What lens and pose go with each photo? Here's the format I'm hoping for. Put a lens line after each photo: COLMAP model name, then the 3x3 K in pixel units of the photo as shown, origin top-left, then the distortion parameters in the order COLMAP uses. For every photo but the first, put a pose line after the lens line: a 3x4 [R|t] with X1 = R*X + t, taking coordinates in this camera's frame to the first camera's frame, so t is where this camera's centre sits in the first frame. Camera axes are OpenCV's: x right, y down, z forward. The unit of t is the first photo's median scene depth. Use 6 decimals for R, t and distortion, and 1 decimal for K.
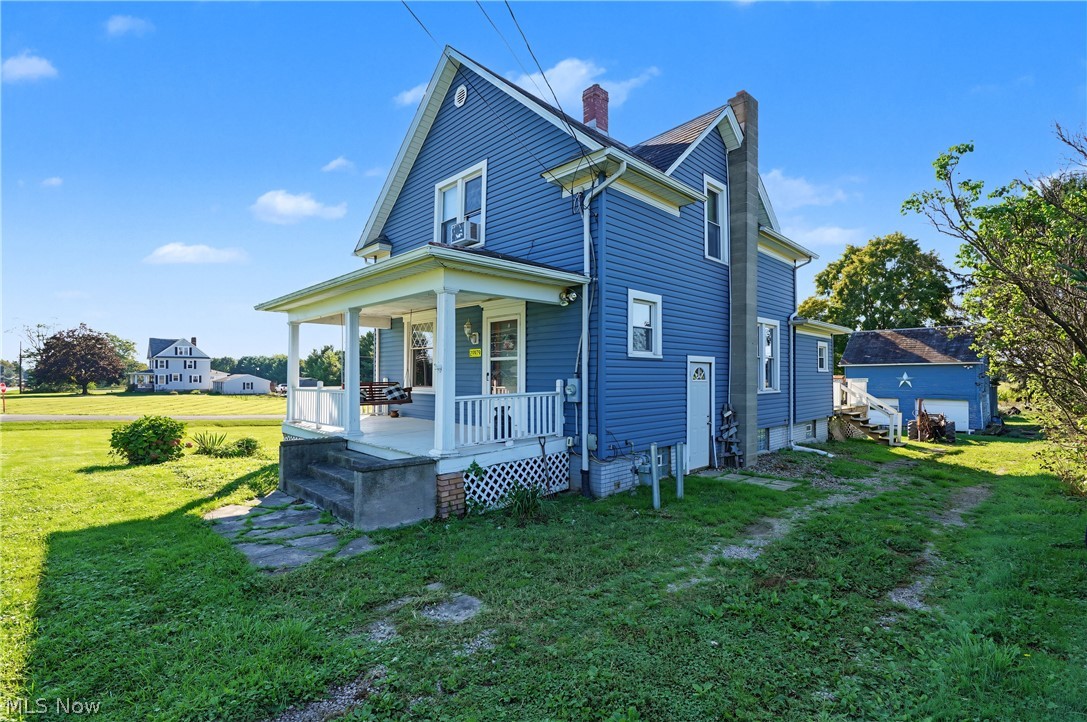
lens RADIAL K [[502.6, 0, 547.3], [0, 502.6, 367.0], [0, 0, 1]] dist [-0.005442, -0.000070]
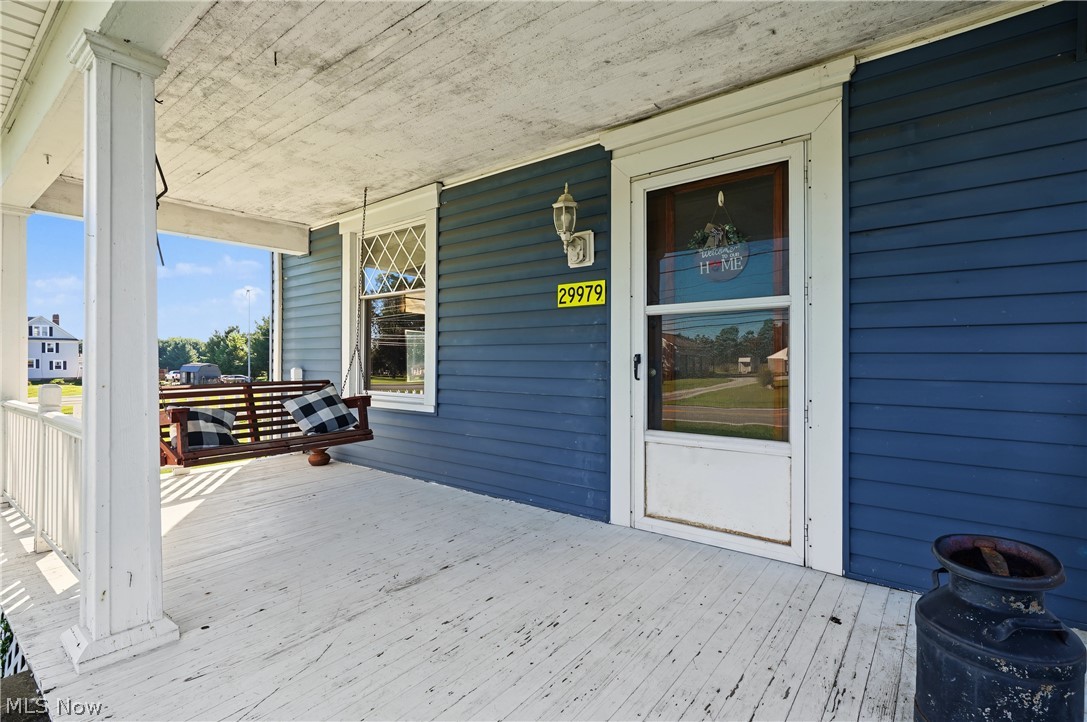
lens RADIAL K [[502.6, 0, 539.7], [0, 502.6, 355.1], [0, 0, 1]] dist [-0.005442, -0.000070]
pose [[0.991734, -0.001800, 0.128296, -0.192984], [0.000753, 0.999966, 0.008211, 0.008089], [-0.128306, -0.008046, 0.991702, 0.618555]]
